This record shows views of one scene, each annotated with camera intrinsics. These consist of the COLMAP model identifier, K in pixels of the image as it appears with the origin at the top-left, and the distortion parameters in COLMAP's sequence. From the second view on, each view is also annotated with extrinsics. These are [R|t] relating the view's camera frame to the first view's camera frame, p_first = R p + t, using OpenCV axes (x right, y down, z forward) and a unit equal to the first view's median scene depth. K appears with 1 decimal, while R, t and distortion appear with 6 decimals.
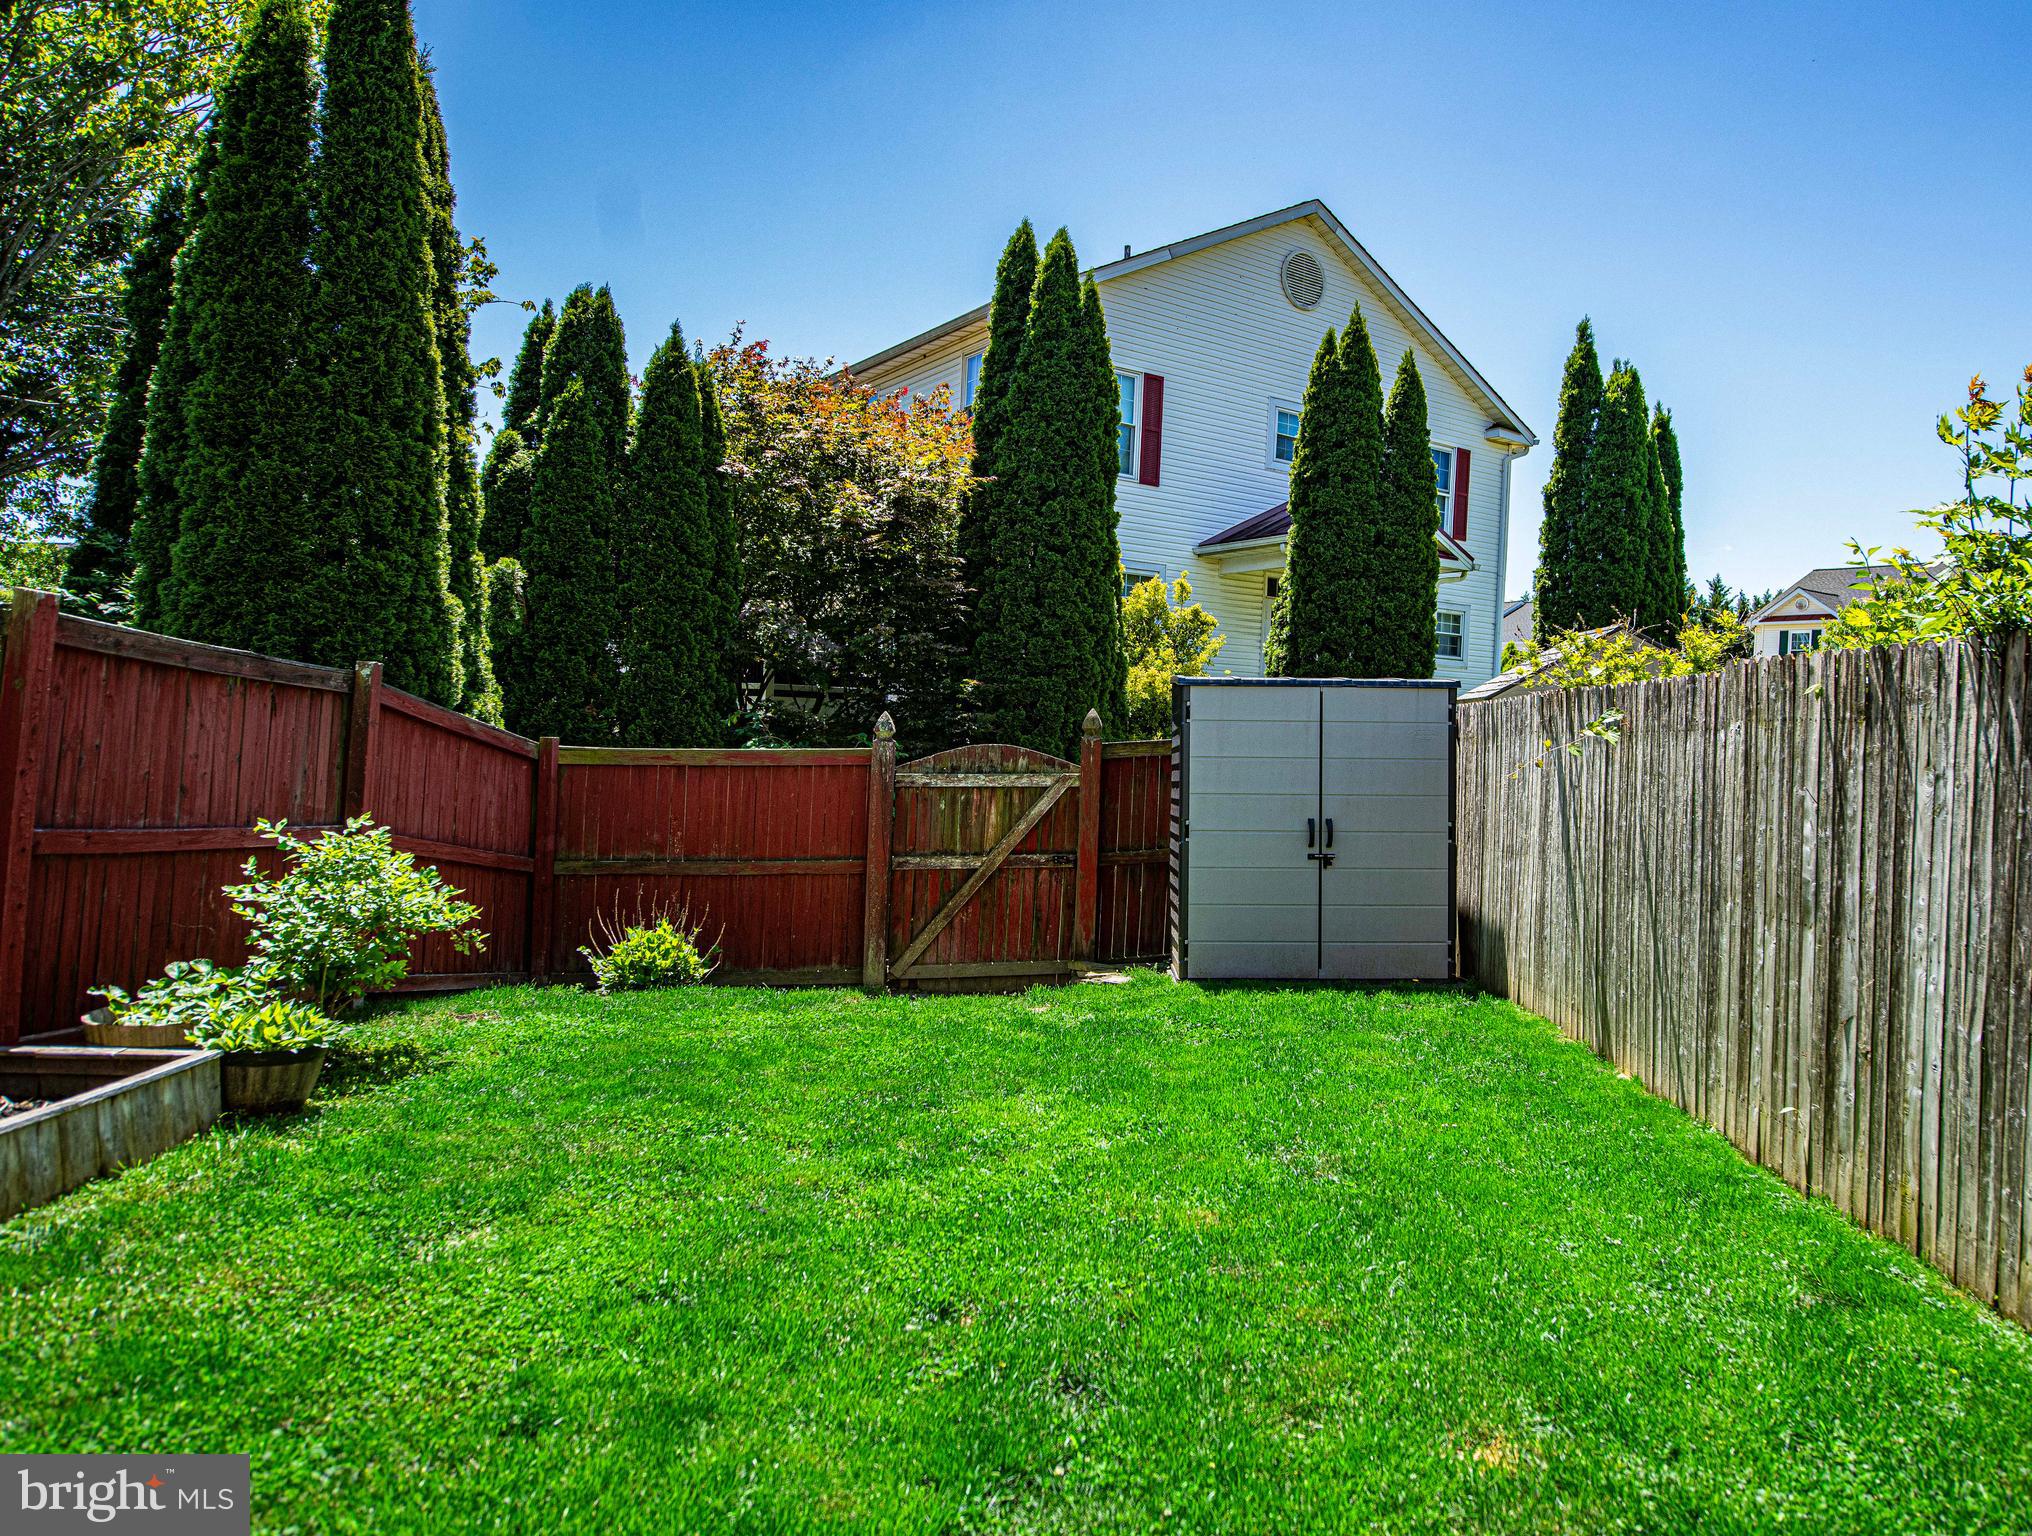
lens RADIAL K [[1346.9, 0, 1160.4], [0, 1346.9, 753.6], [0, 0, 1]] dist [-0.013678, 0.001904]
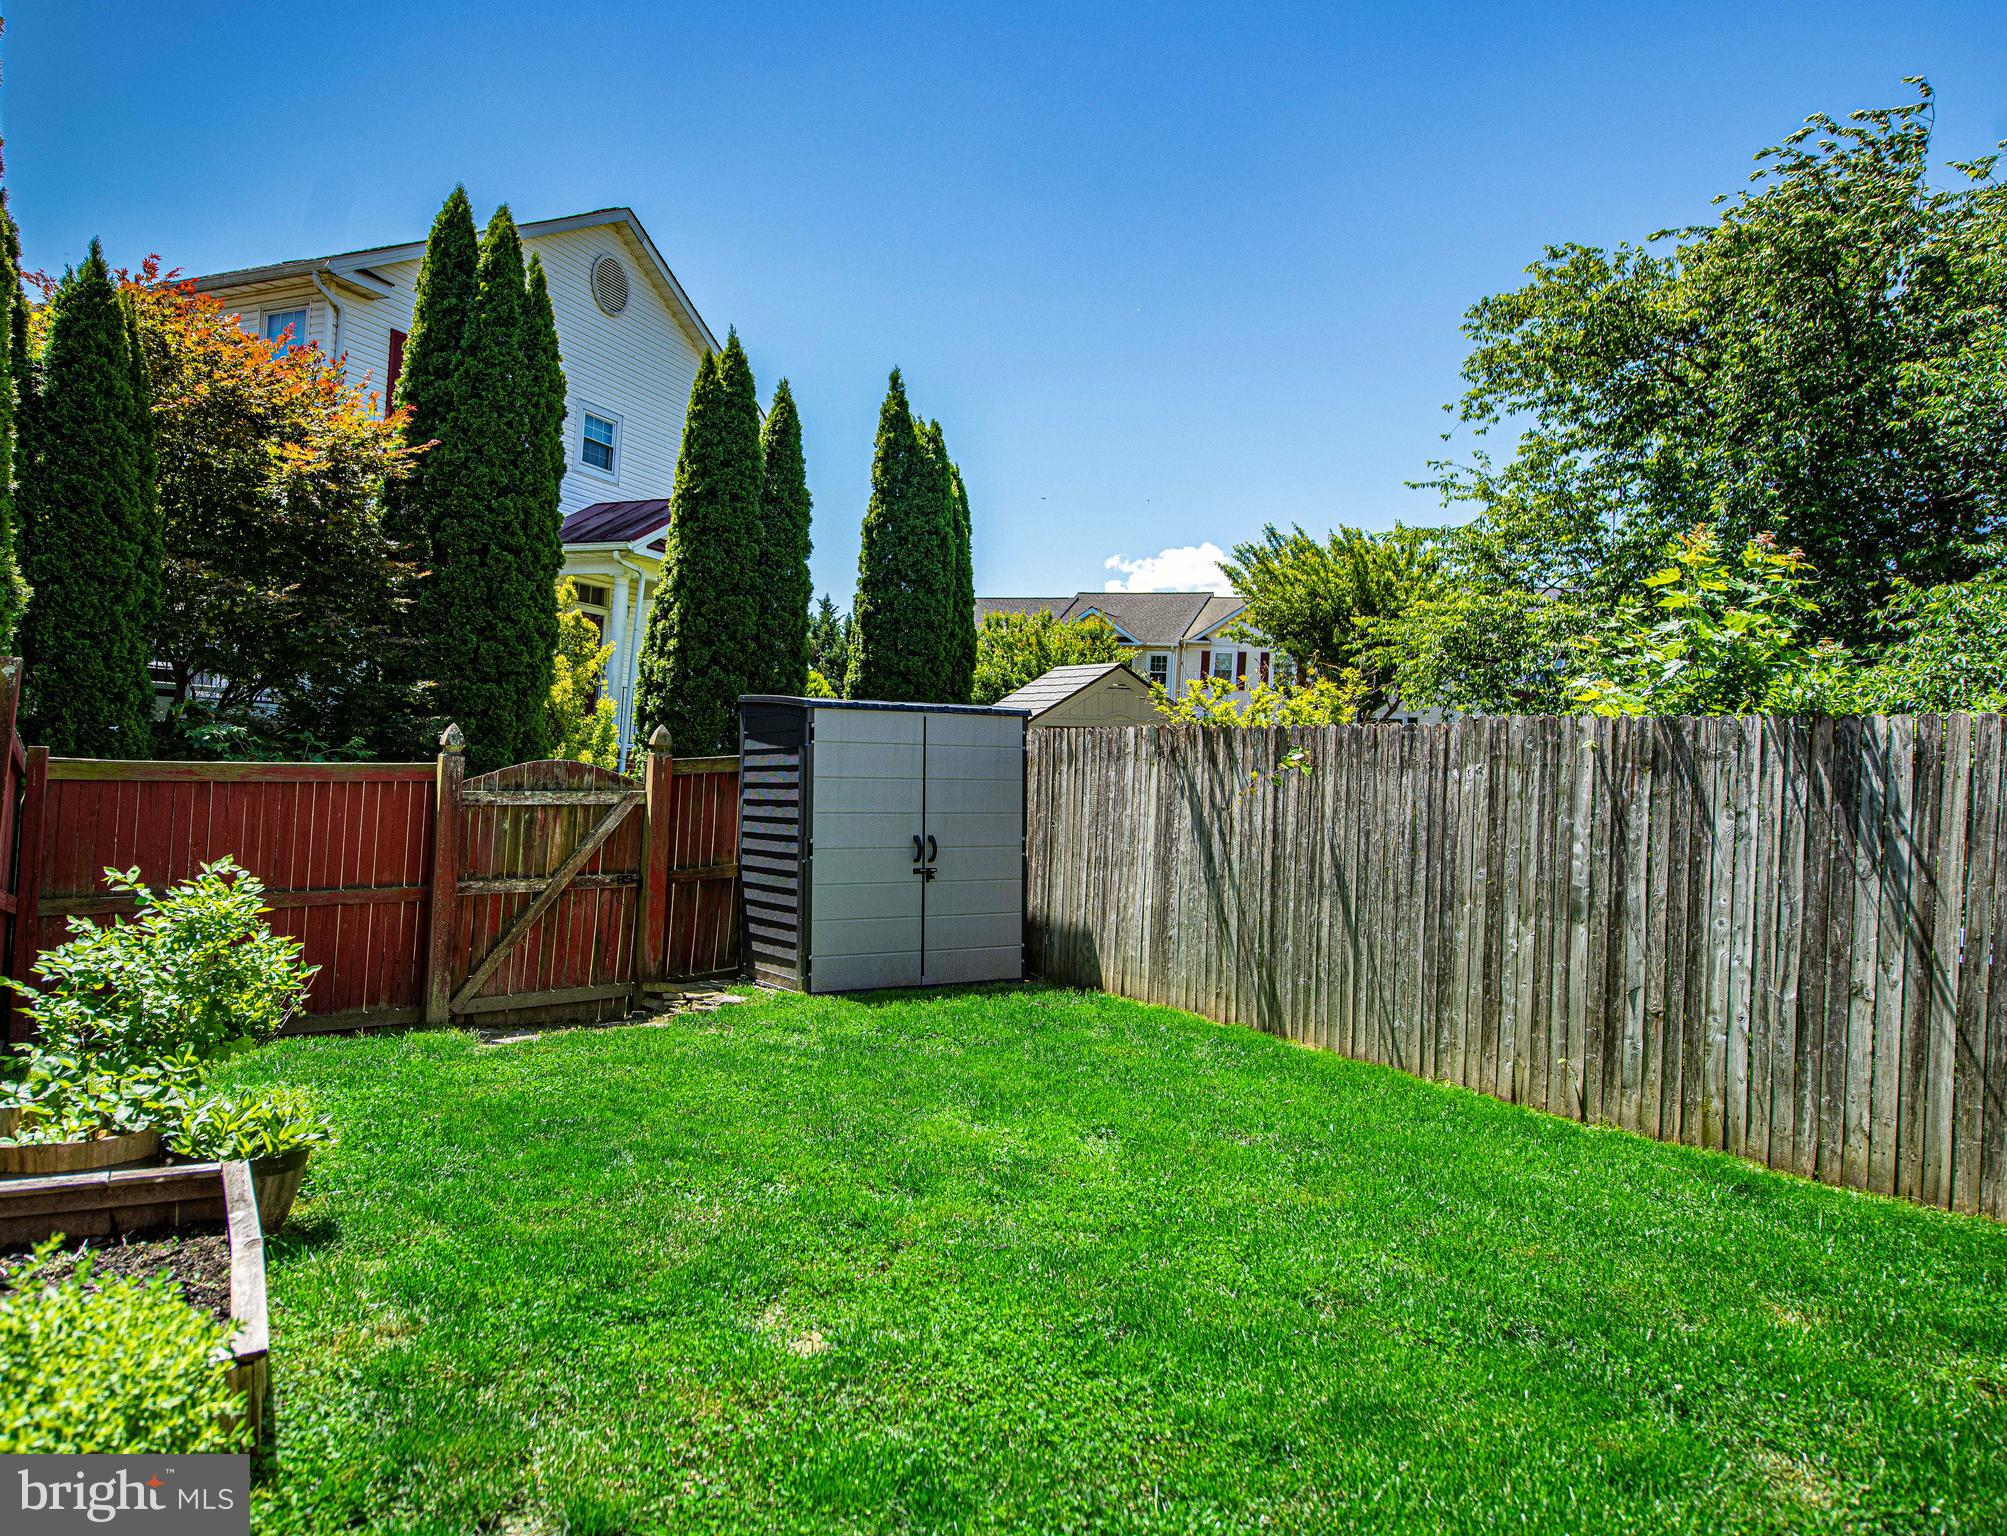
lens RADIAL K [[1339.9, 0, 851.0], [0, 1339.9, 756.9], [0, 0, 1]] dist [-0.008074, 0.000300]
pose [[0.894853, 0.012072, 0.446197, -0.734056], [-0.013609, 0.999907, 0.000241, -0.024467], [-0.446153, -0.006289, 0.894935, 0.130775]]
